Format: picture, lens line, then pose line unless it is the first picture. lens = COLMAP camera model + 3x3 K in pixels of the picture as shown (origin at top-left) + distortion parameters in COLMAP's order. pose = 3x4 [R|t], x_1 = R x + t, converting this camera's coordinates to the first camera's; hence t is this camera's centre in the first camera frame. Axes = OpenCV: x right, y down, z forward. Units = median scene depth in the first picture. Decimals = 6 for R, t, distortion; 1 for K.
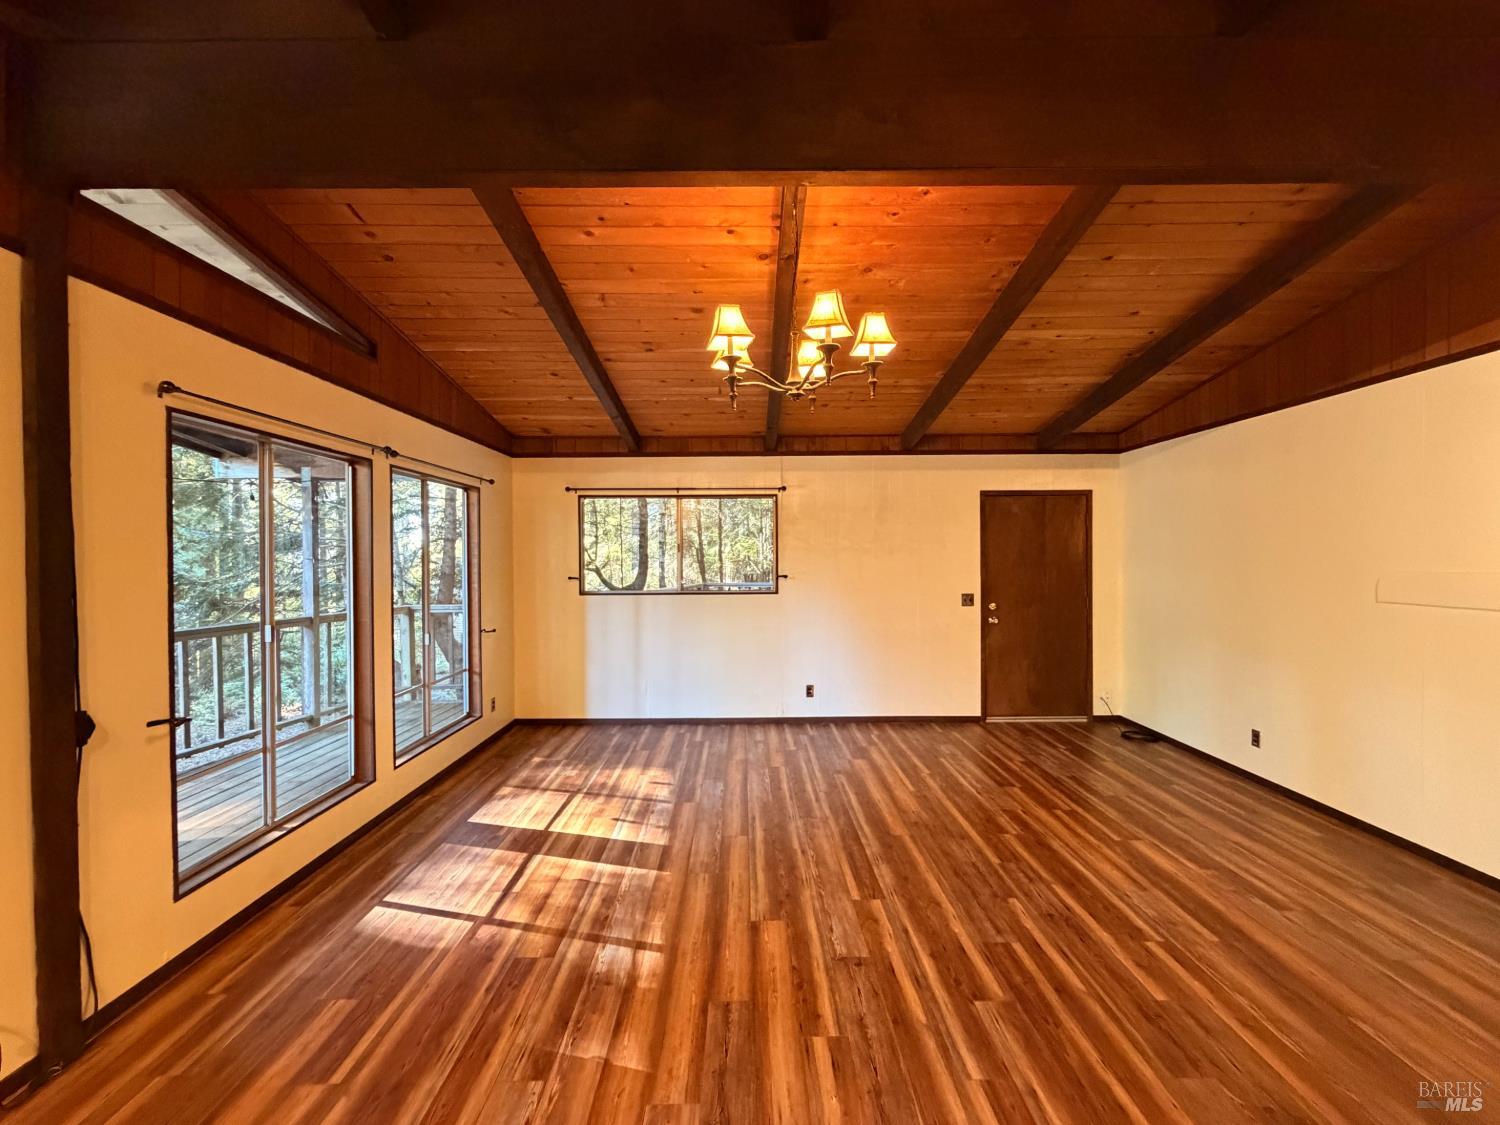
lens RADIAL K [[598.8, 0, 745.1], [0, 598.8, 560.0], [0, 0, 1]] dist [-0.001991, 0.000545]
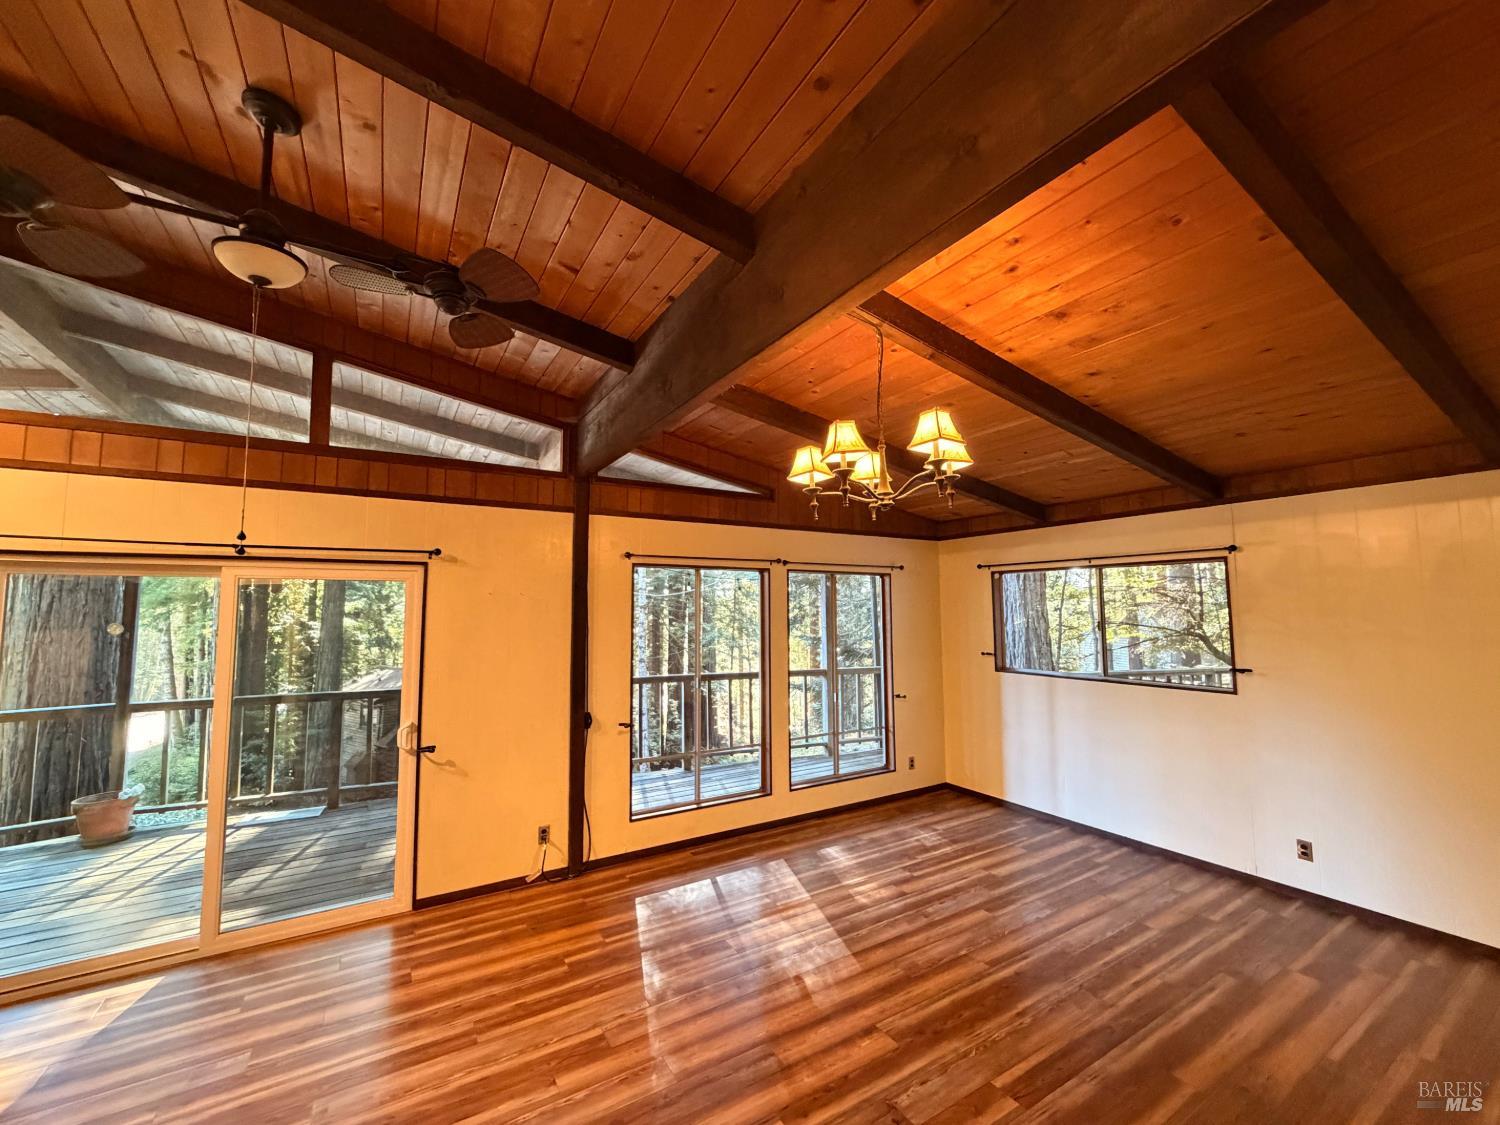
lens RADIAL K [[598.8, 0, 742.8], [0, 598.8, 562.8], [0, 0, 1]] dist [-0.001991, 0.000545]
pose [[0.515256, -0.063428, -0.854686, 0.444913], [-0.003965, 0.997071, -0.076385, -0.052671], [0.857027, 0.042747, 0.513495, 0.142729]]
